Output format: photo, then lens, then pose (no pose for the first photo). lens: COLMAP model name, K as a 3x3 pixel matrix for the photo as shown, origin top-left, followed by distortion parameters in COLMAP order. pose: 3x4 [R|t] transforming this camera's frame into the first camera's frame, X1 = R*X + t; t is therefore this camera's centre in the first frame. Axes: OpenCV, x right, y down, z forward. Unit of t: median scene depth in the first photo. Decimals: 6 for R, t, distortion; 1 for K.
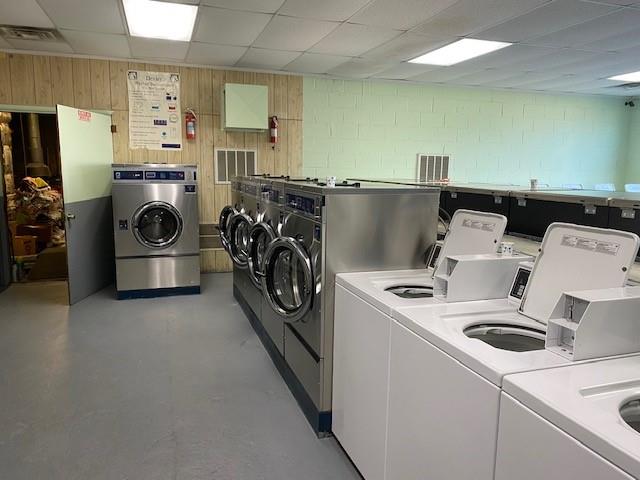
lens RADIAL K [[485.2, 0, 325.0], [0, 485.2, 240.8], [0, 0, 1]] dist [0.037774, -0.047220]
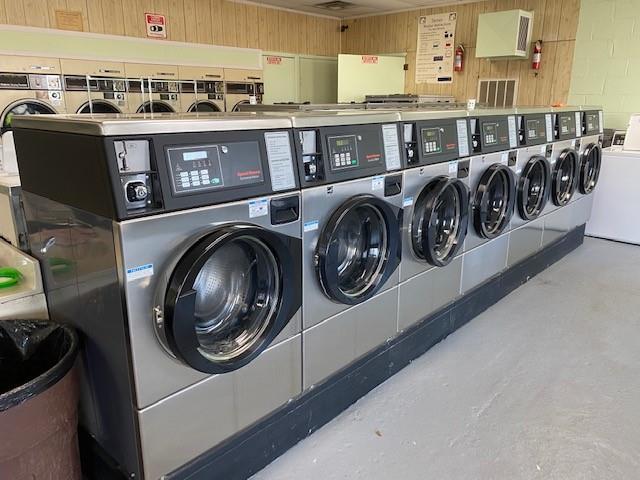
lens RADIAL K [[485.2, 0, 320.1], [0, 485.2, 236.0], [0, 0, 1]] dist [0.037774, -0.047220]
pose [[0.473996, 0.222001, -0.852082, 0.628836], [-0.131351, 0.974695, 0.180879, -0.003320], [0.870675, 0.026185, 0.491161, 0.195455]]
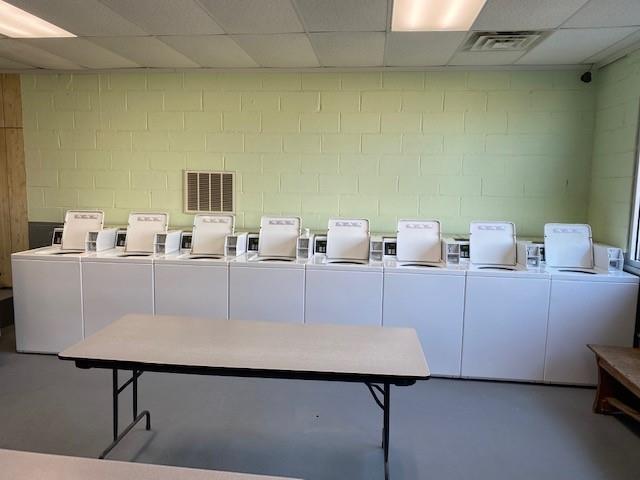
lens RADIAL K [[485.2, 0, 317.0], [0, 485.2, 239.6], [0, 0, 1]] dist [0.037774, -0.047220]
pose [[0.908013, 0.054049, -0.415441, 0.814399], [-0.069408, 0.997347, -0.021948, -0.091669], [0.413153, 0.048764, 0.909355, 0.536740]]
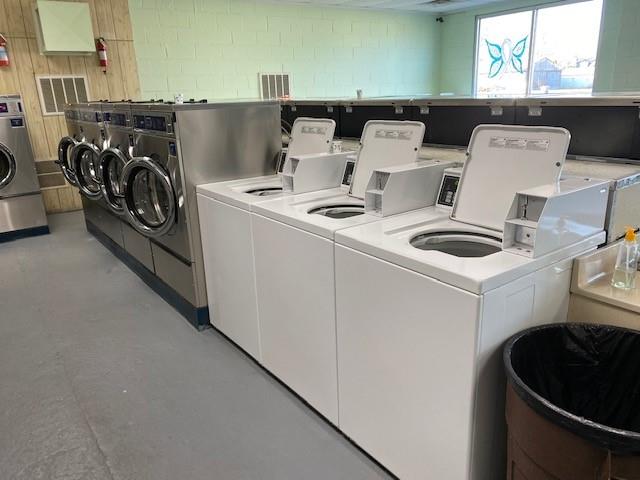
lens RADIAL K [[485.2, 0, 326.1], [0, 485.2, 236.9], [0, 0, 1]] dist [0.037774, -0.047220]
pose [[0.950304, -0.136807, 0.279654, -0.008968], [0.096175, 0.983342, 0.154237, 0.017931], [-0.296096, -0.119676, 0.947631, -0.063531]]
